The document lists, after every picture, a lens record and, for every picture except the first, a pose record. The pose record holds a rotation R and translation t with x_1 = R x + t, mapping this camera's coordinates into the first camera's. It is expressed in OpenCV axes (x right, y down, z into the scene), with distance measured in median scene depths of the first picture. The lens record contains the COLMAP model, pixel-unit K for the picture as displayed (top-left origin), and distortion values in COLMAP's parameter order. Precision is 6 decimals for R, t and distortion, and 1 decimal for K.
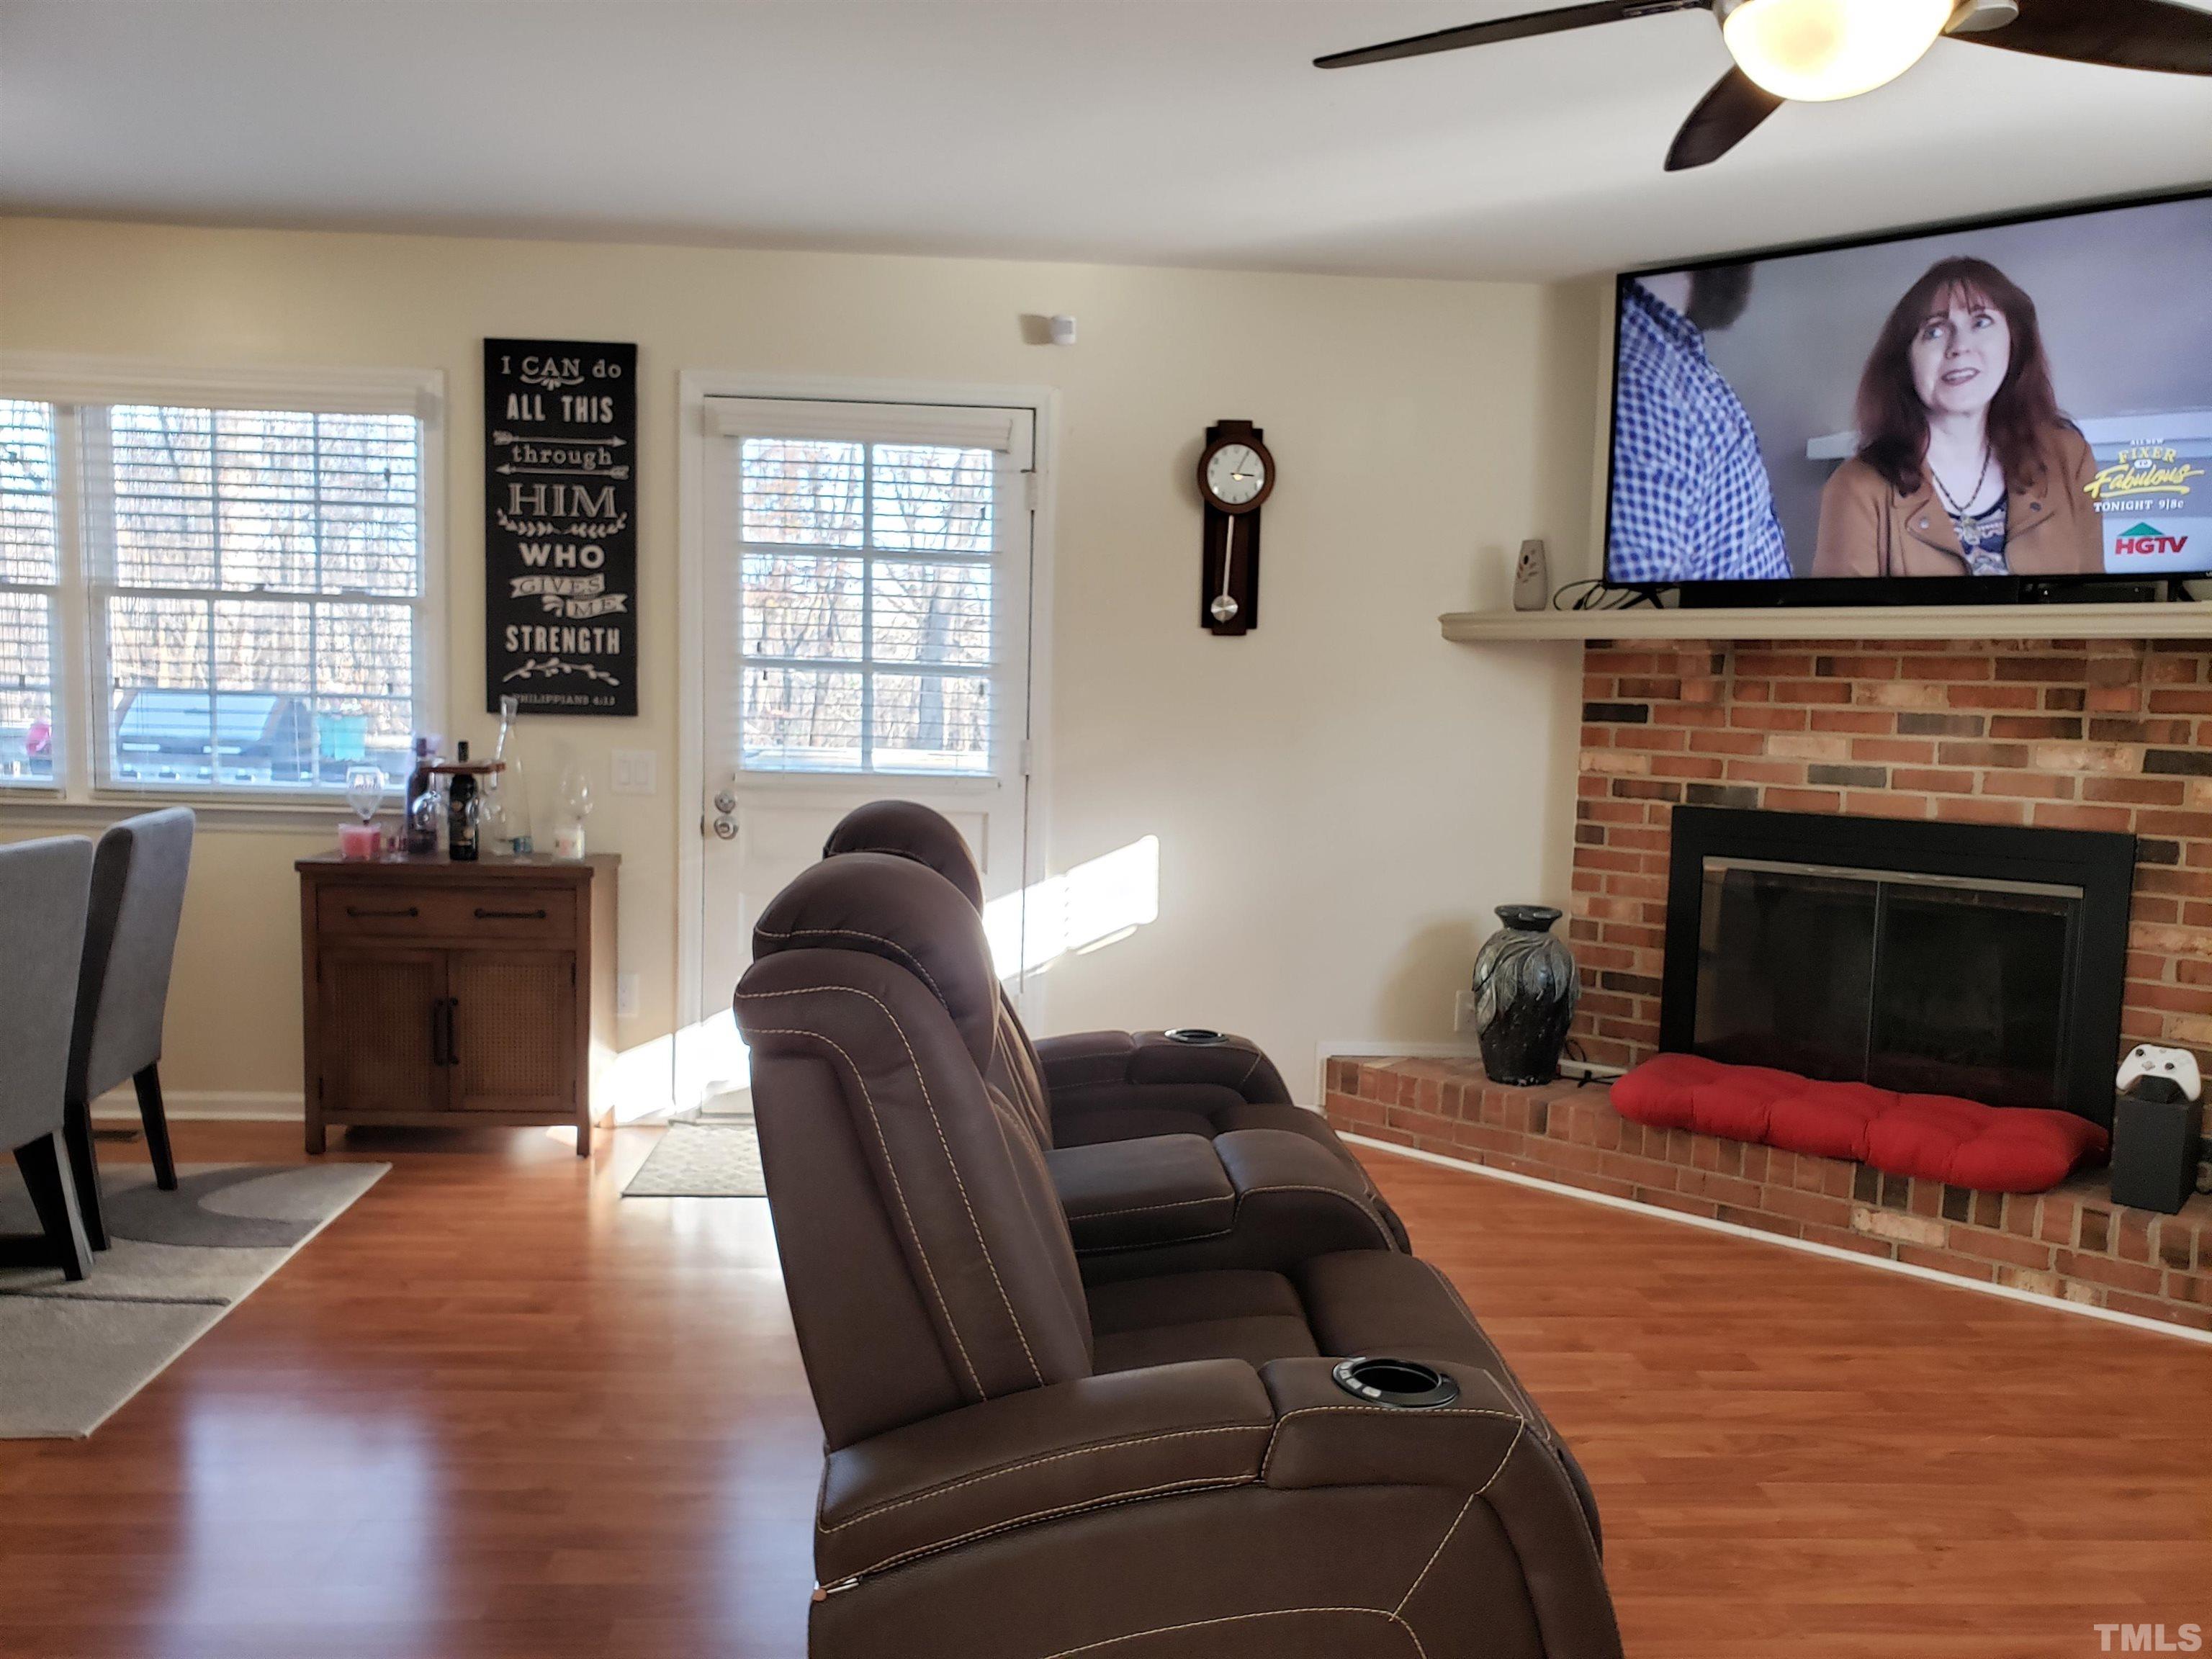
lens RADIAL K [[1722.1, 0, 1108.4], [0, 1722.1, 857.8], [0, 0, 1]] dist [-0.038932, 0.081512]
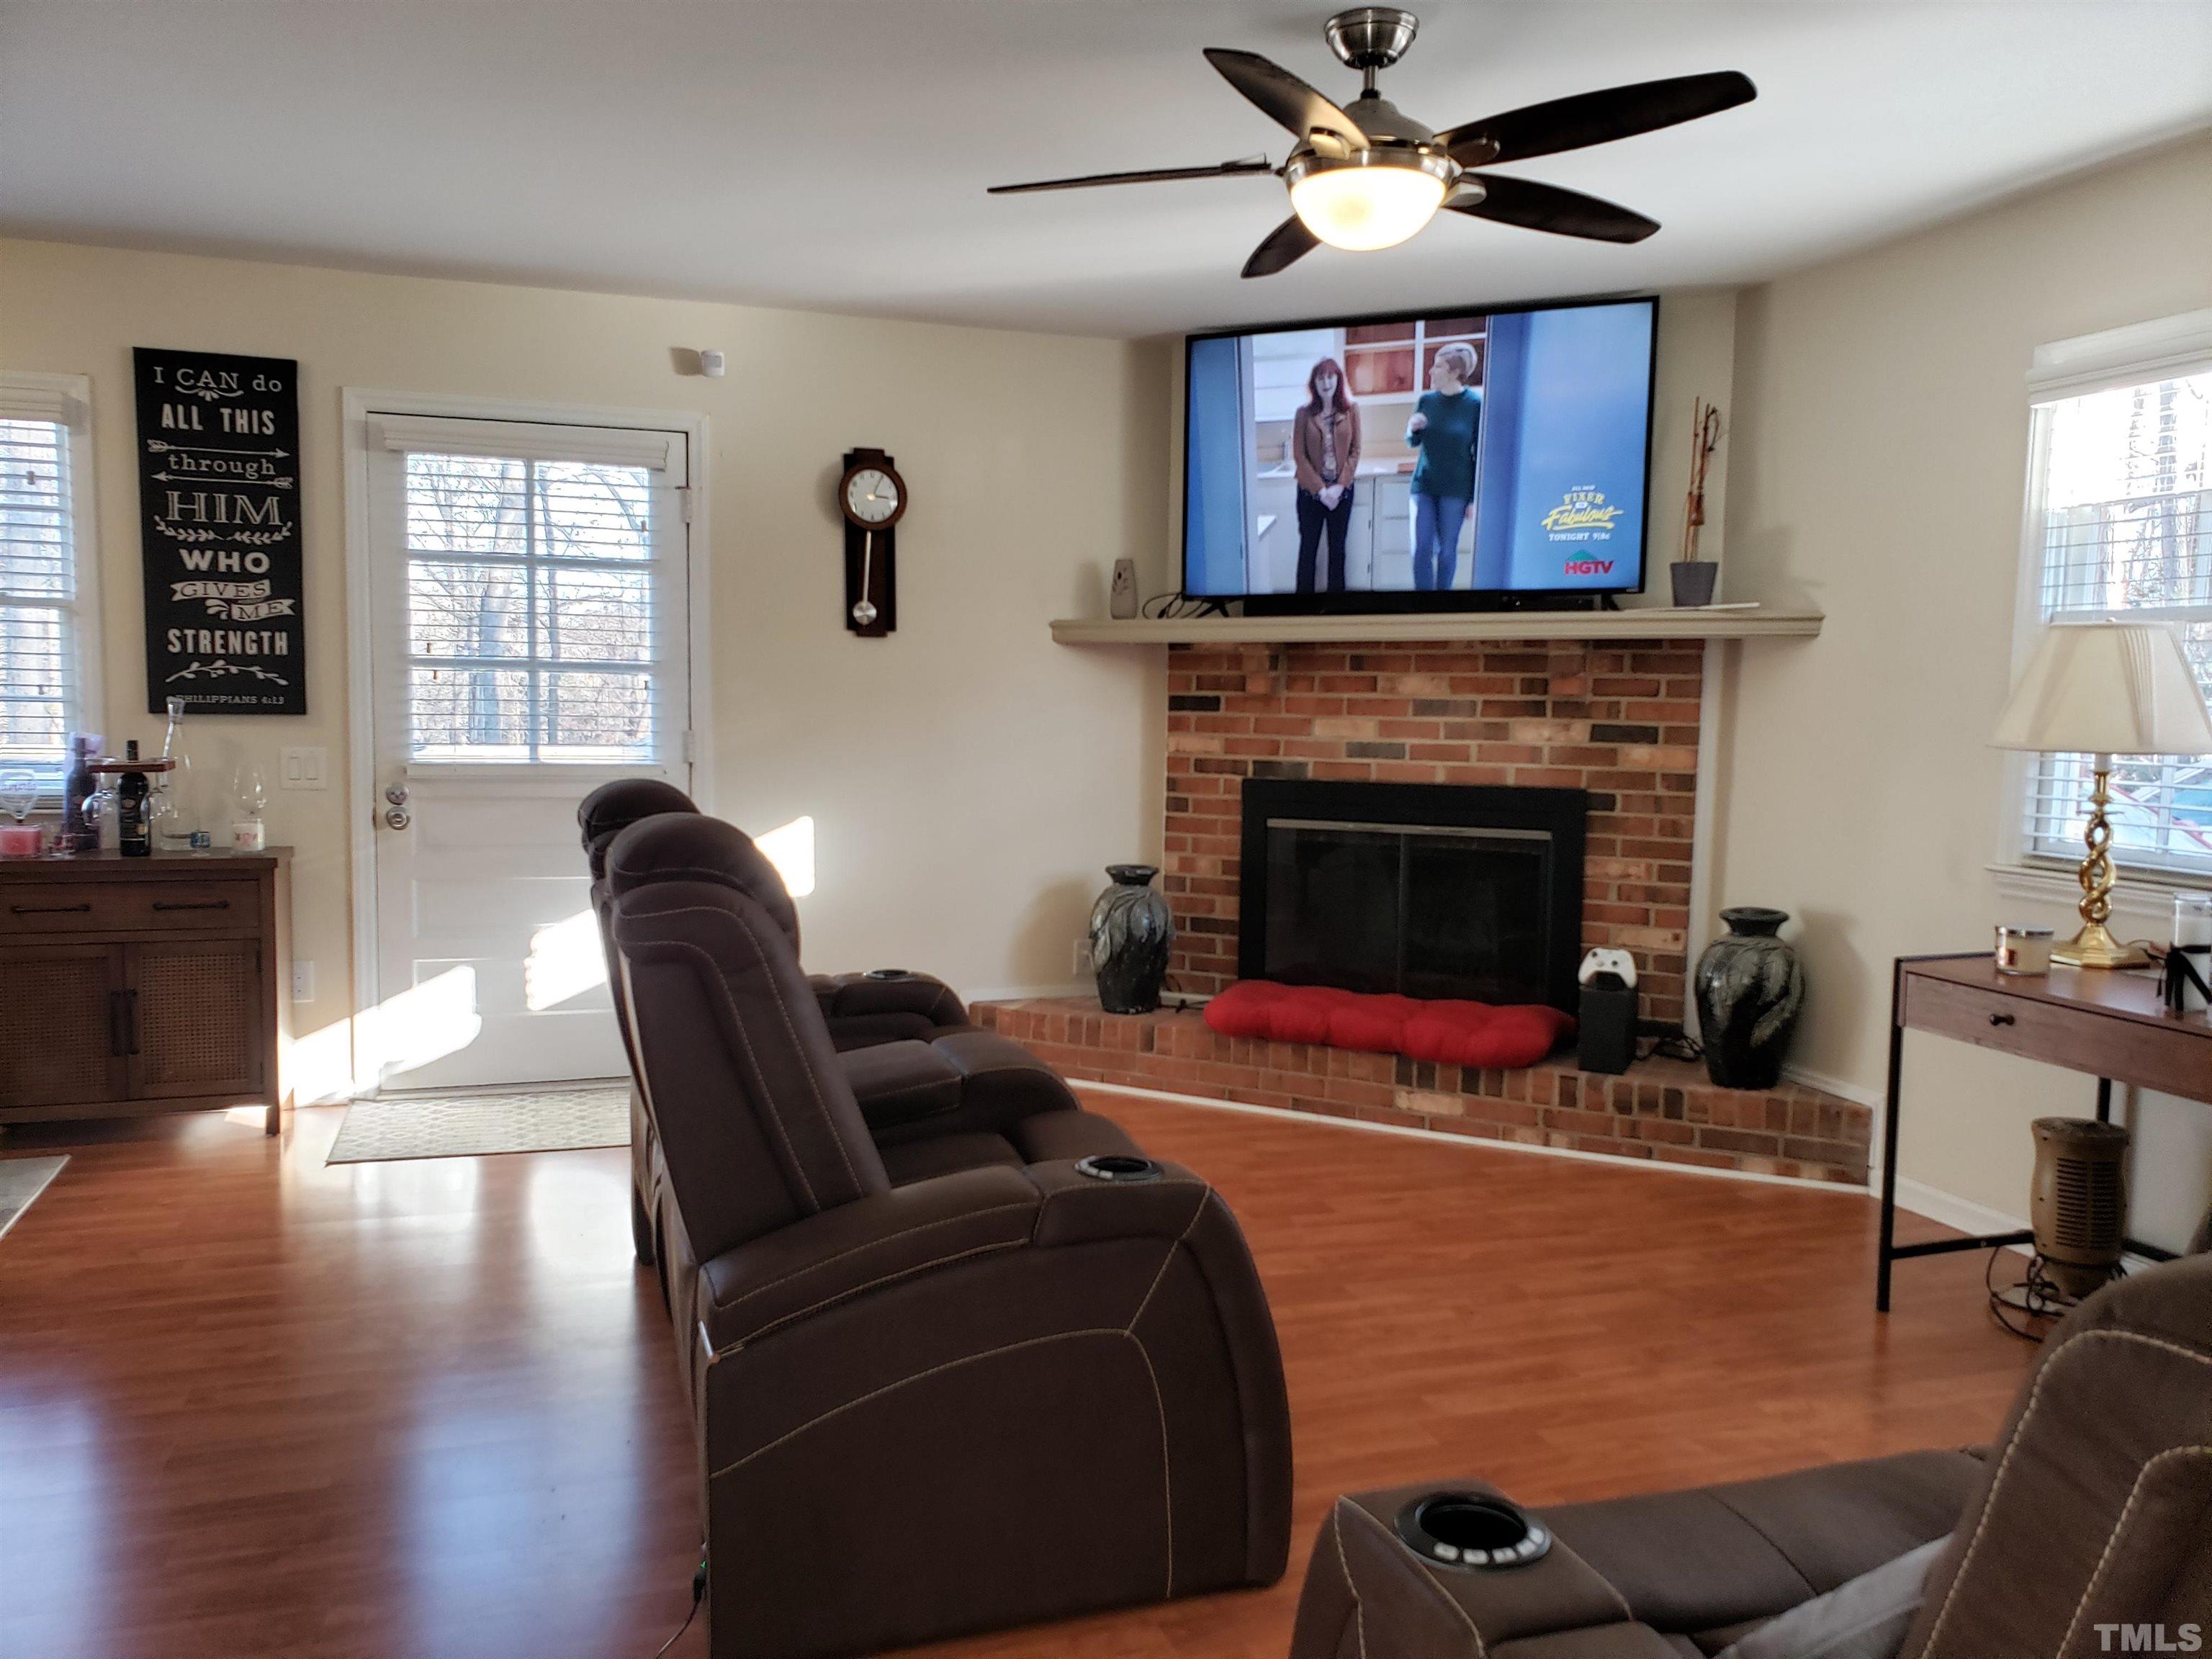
lens RADIAL K [[1662.7, 0, 1085.6], [0, 1662.7, 843.9], [0, 0, 1]] dist [0.061761, -0.050946]
pose [[0.969666, -0.032059, 0.242323, -0.066436], [0.033622, 0.999432, -0.002315, 0.015127], [-0.242111, 0.010392, 0.970193, -0.116953]]
